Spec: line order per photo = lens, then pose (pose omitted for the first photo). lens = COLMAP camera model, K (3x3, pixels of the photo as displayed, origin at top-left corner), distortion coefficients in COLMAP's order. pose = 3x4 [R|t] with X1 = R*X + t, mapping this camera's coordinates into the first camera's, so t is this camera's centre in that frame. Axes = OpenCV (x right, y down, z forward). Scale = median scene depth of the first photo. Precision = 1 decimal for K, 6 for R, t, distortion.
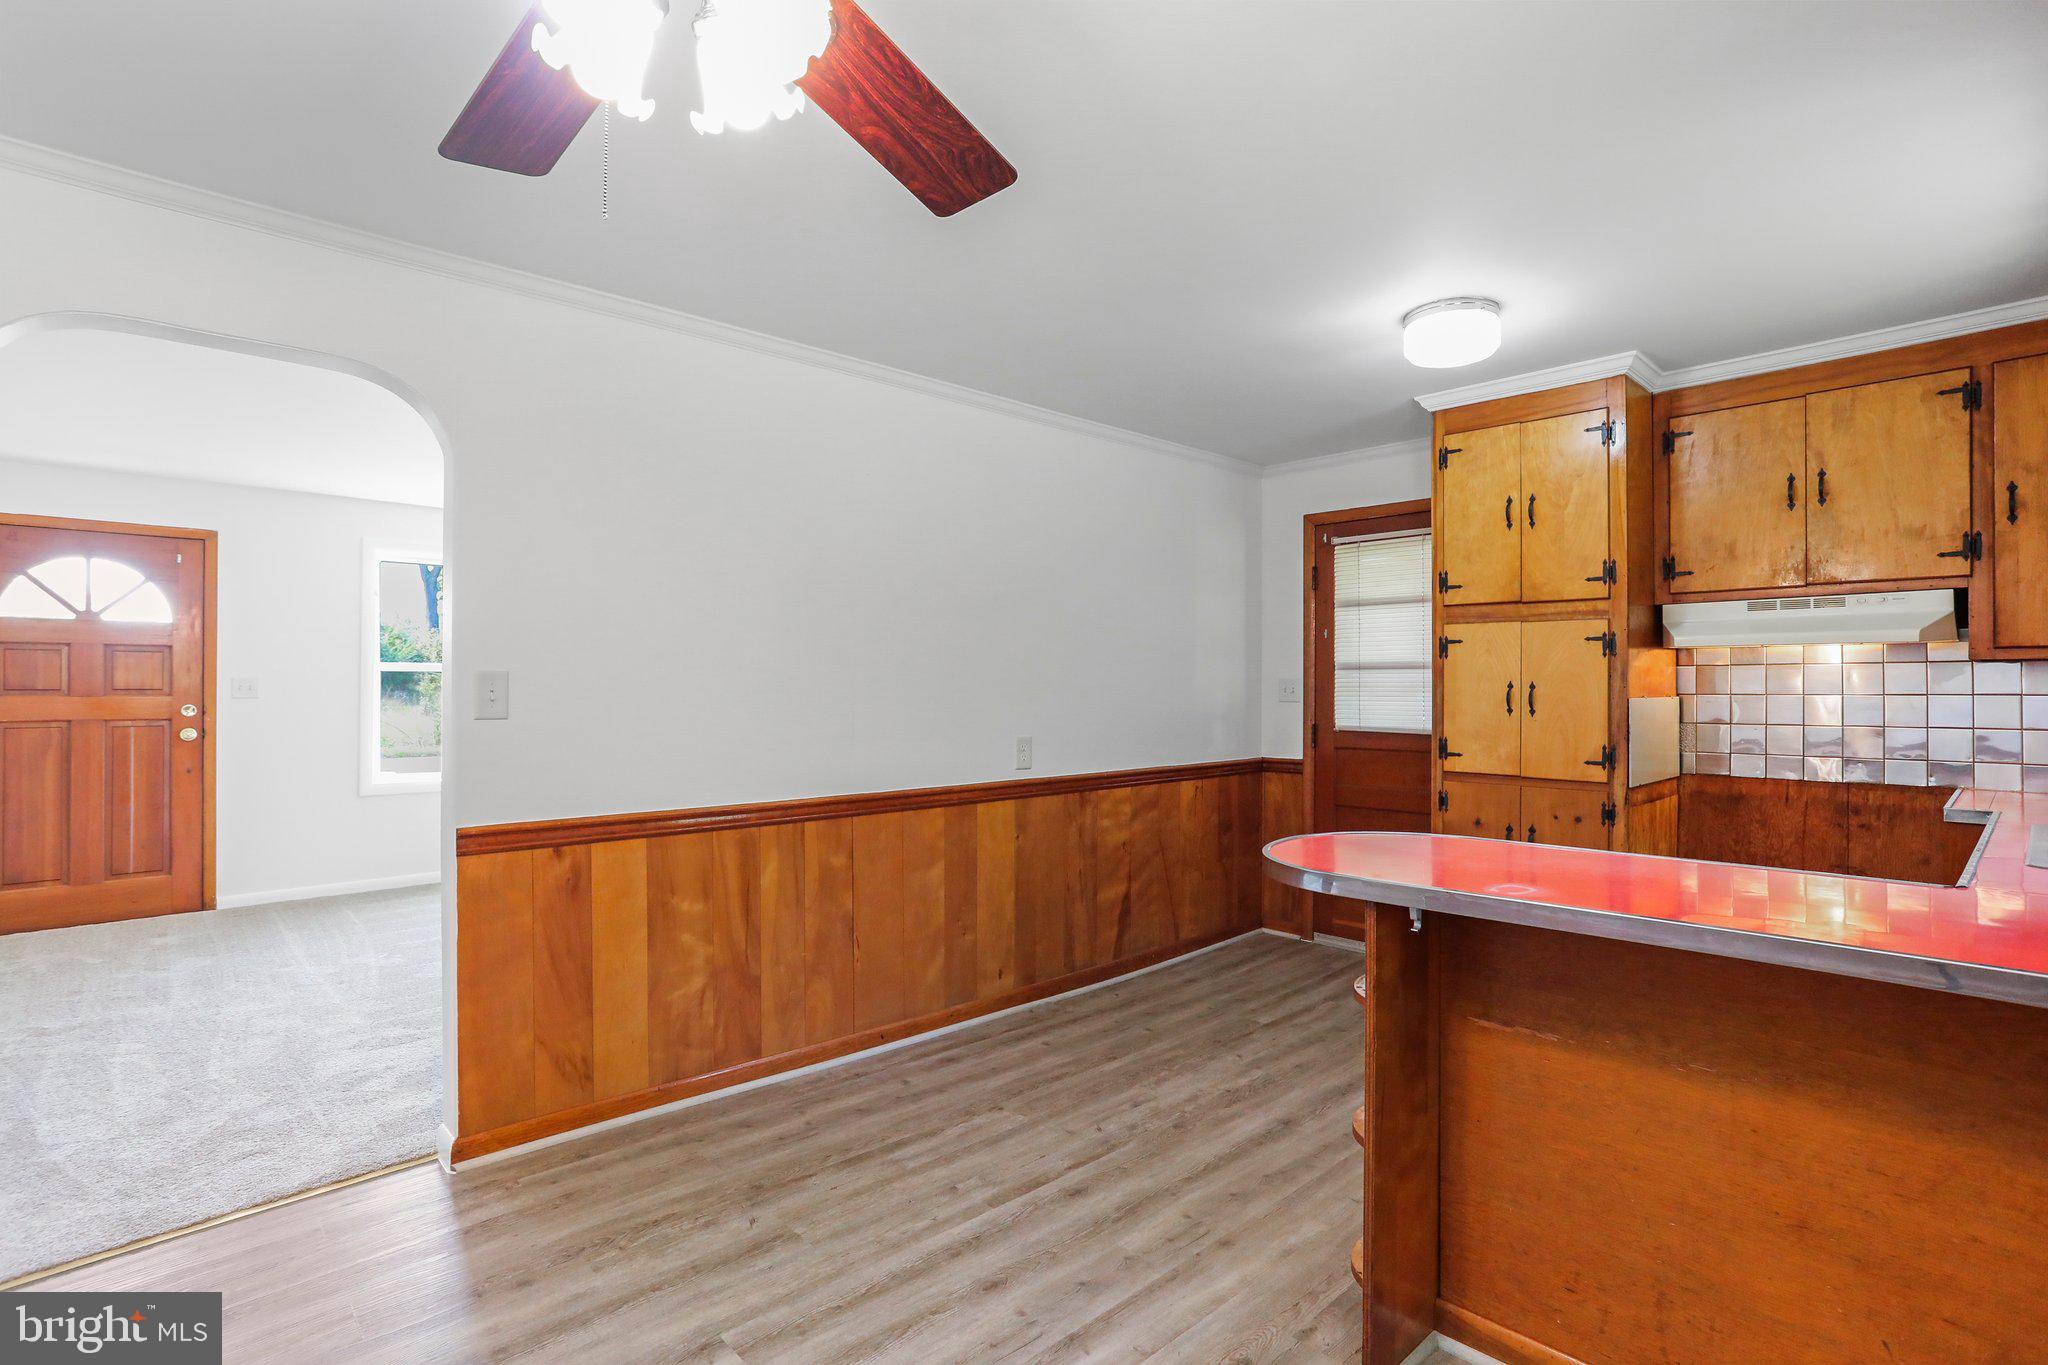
lens RADIAL K [[996.2, 0, 1021.0], [0, 996.2, 670.1], [0, 0, 1]] dist [-0.047186, 0.017418]
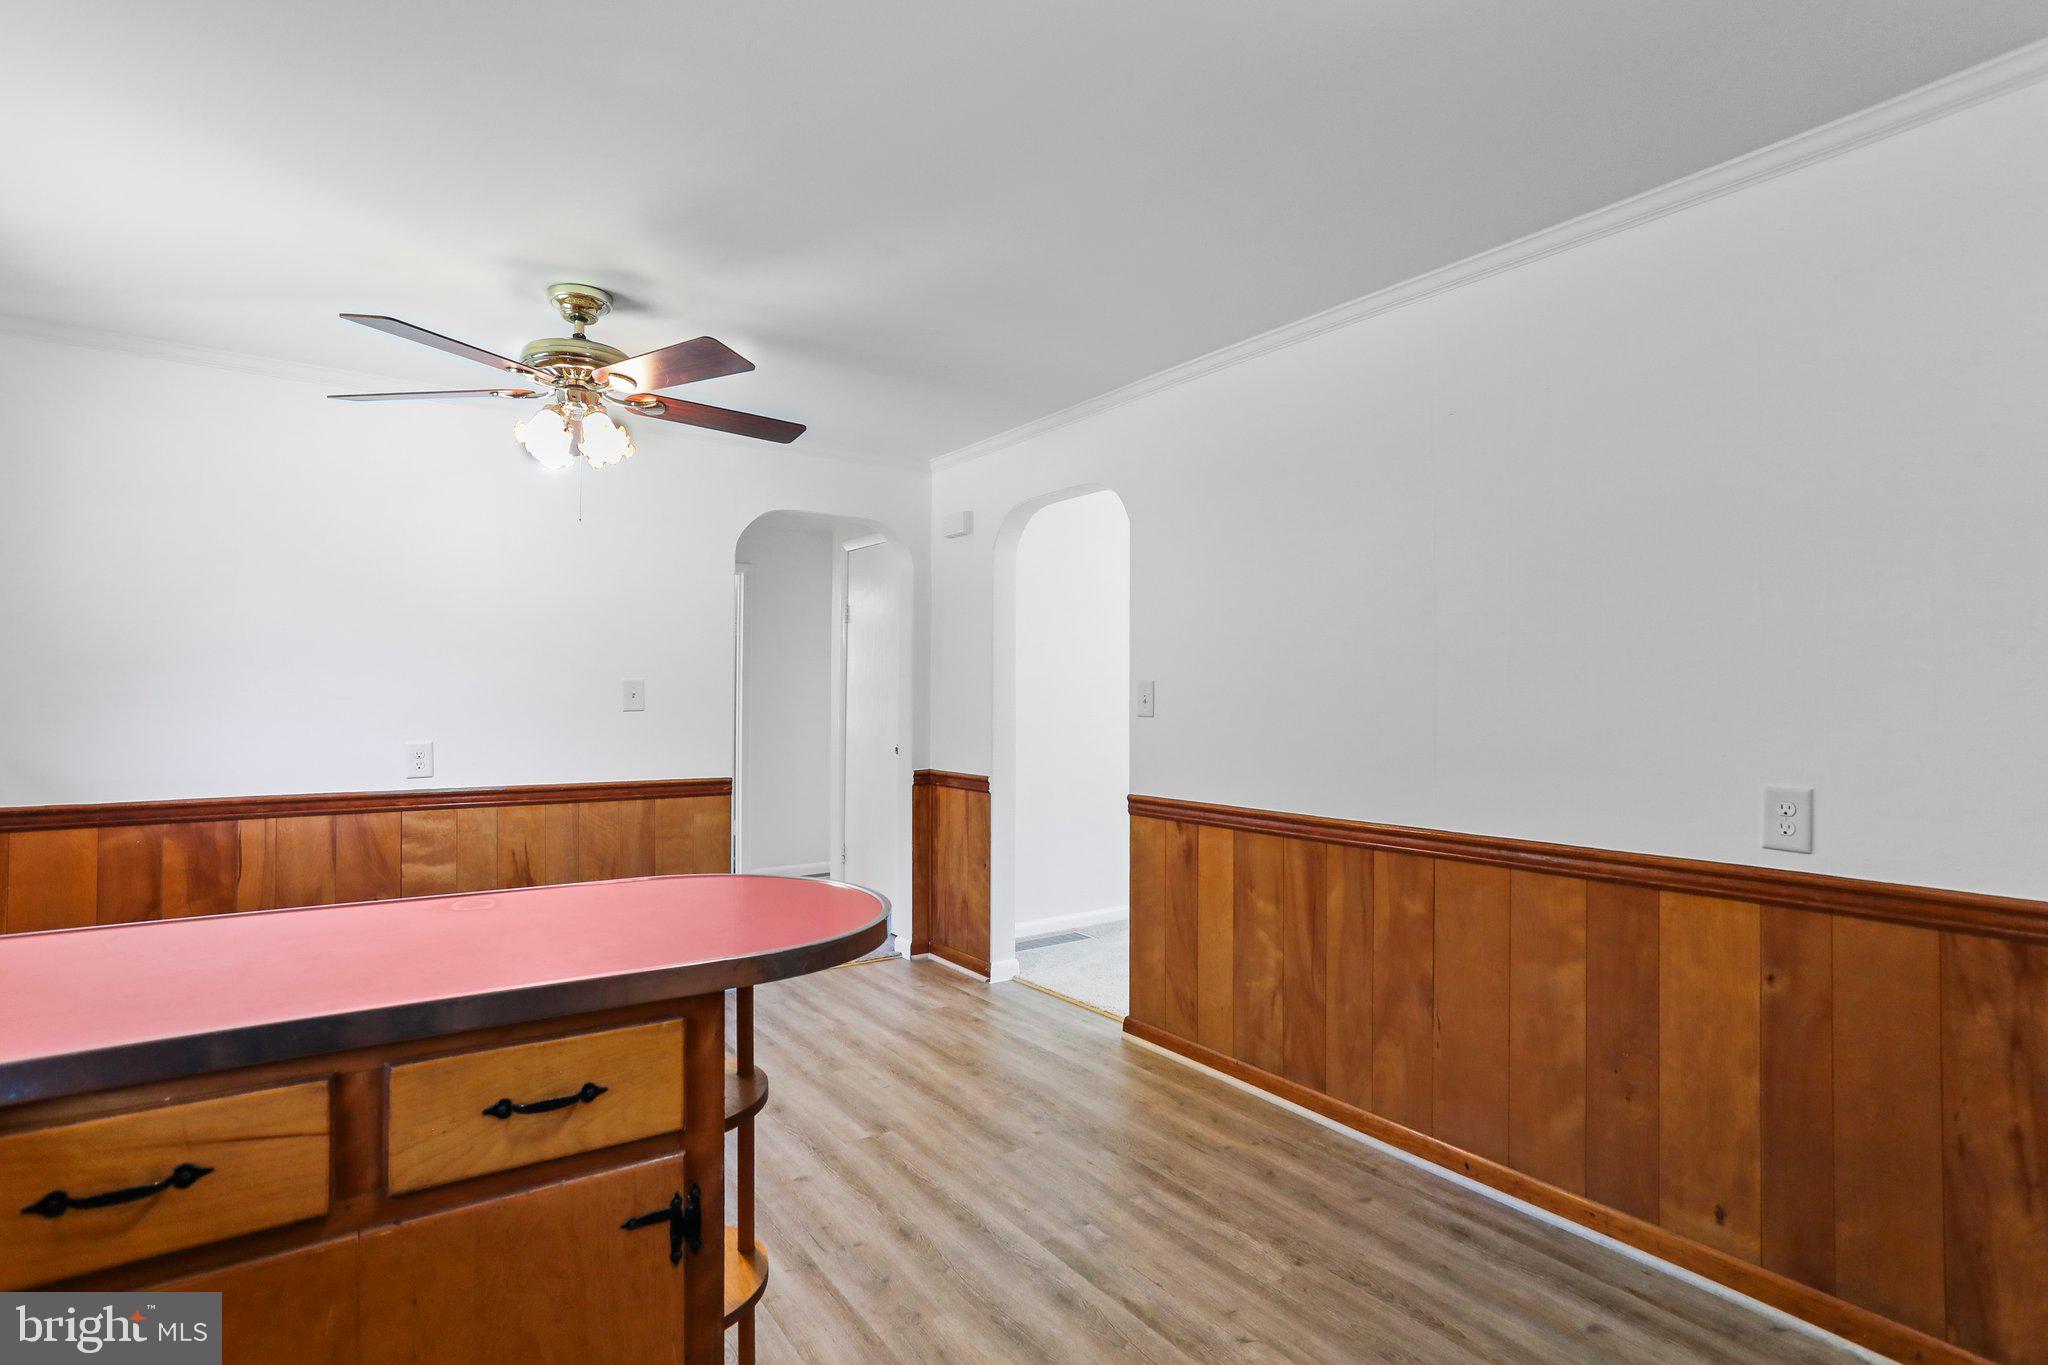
lens RADIAL K [[996.2, 0, 1022.3], [0, 996.2, 683.7], [0, 0, 1]] dist [-0.047186, 0.017418]
pose [[-0.139462, -0.014796, -0.990117, 0.732543], [0.012502, 0.999782, -0.016701, 0.021803], [0.990148, -0.014708, -0.139247, 0.899395]]
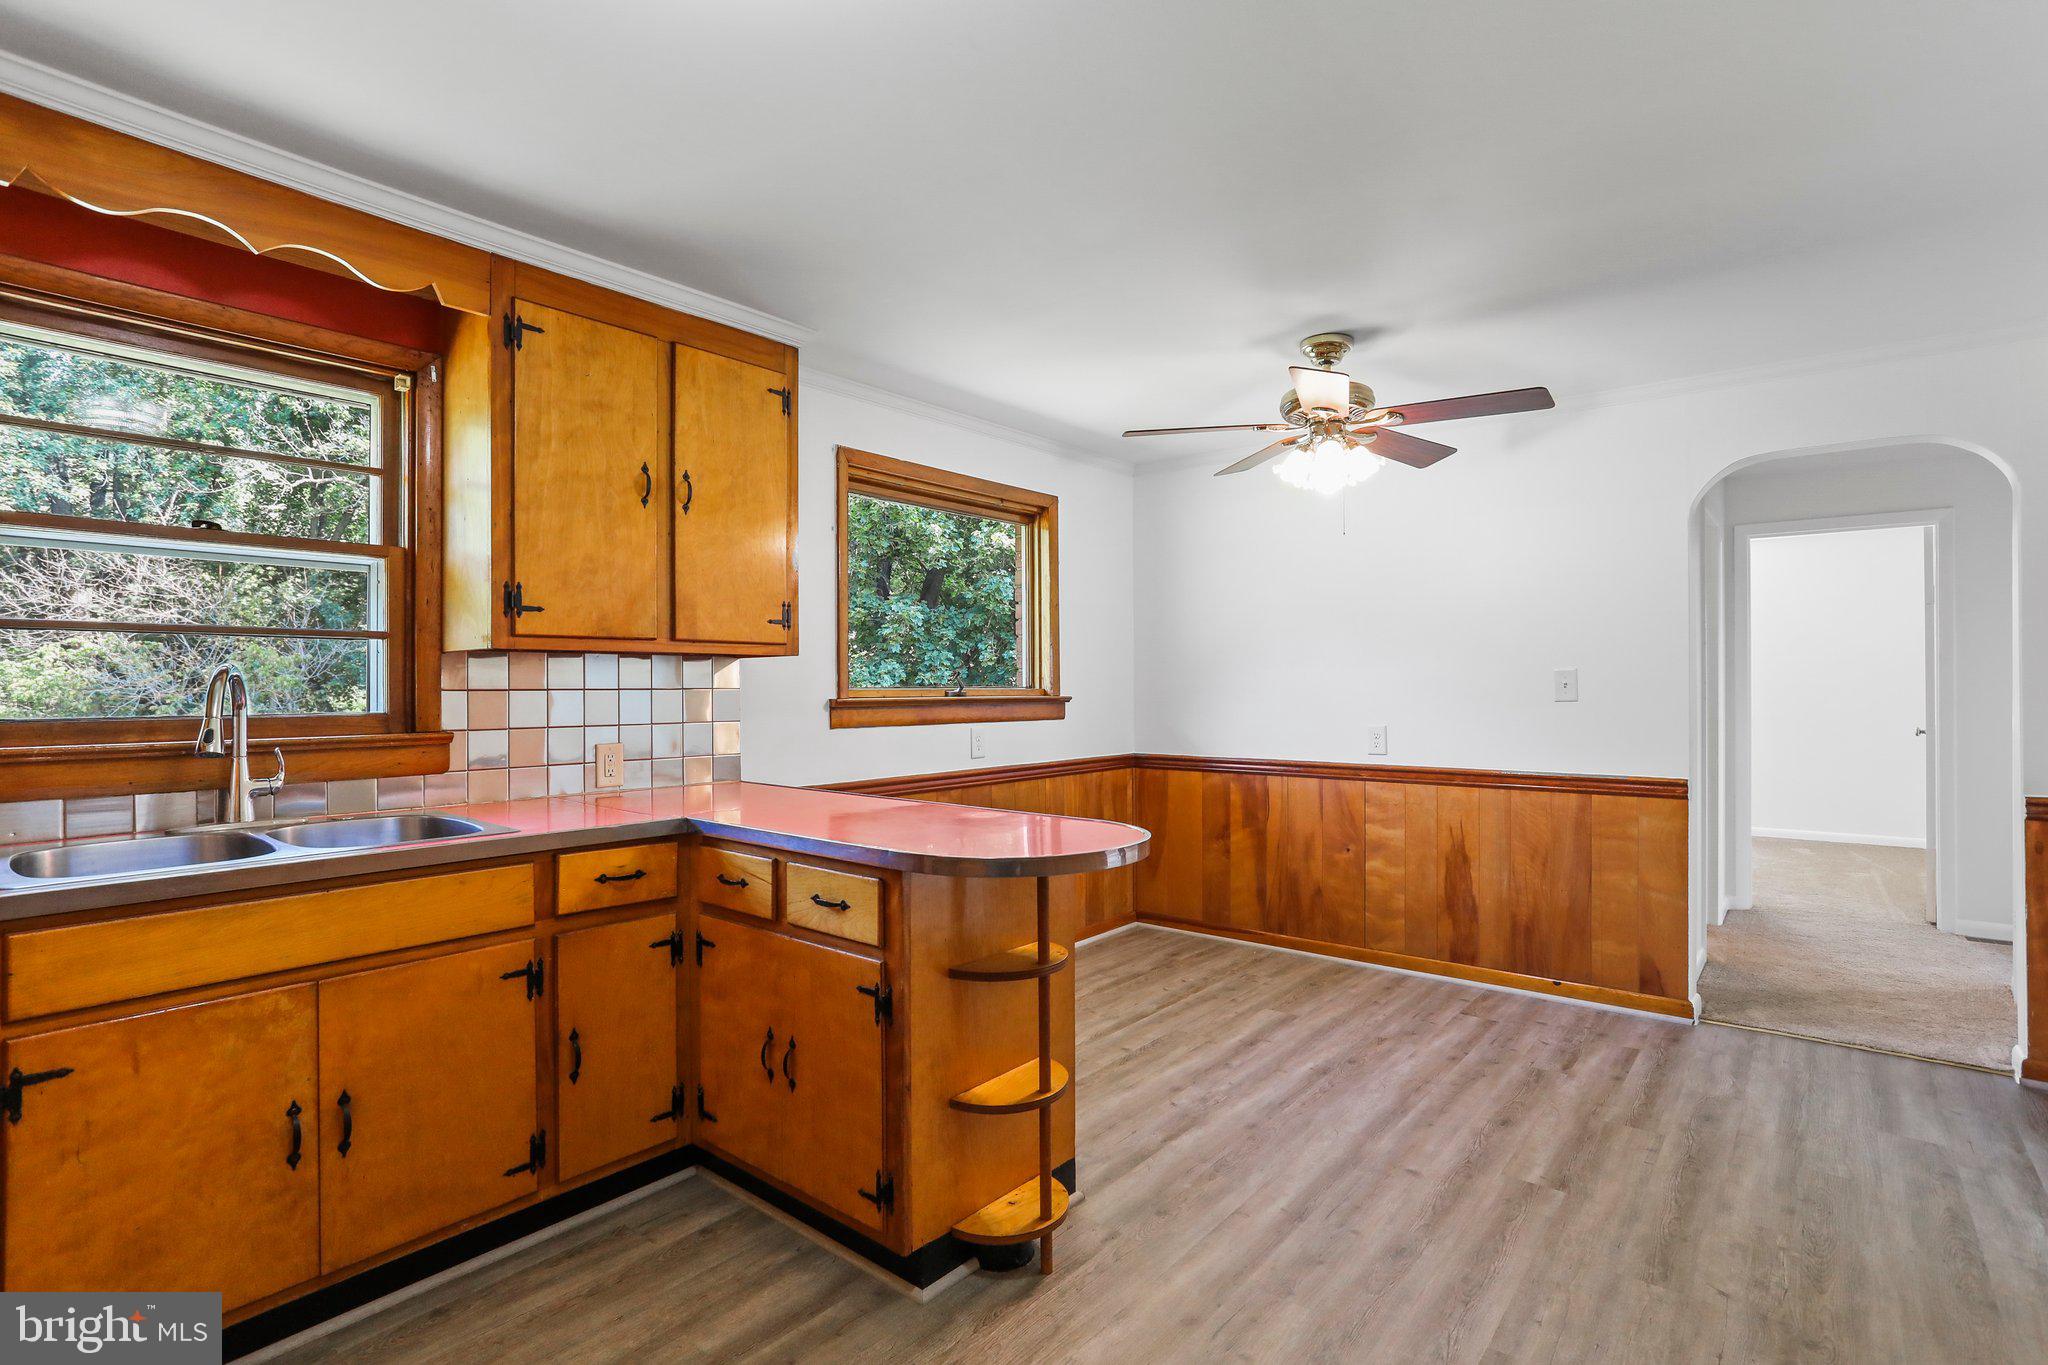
lens RADIAL K [[996.2, 0, 1027.8], [0, 996.2, 683.1], [0, 0, 1]] dist [-0.047186, 0.017418]
pose [[-0.992095, 0.001534, -0.125483, 0.344163], [0.003852, 0.999826, -0.018232, 0.027055], [0.125434, -0.018571, -0.991928, 1.385960]]
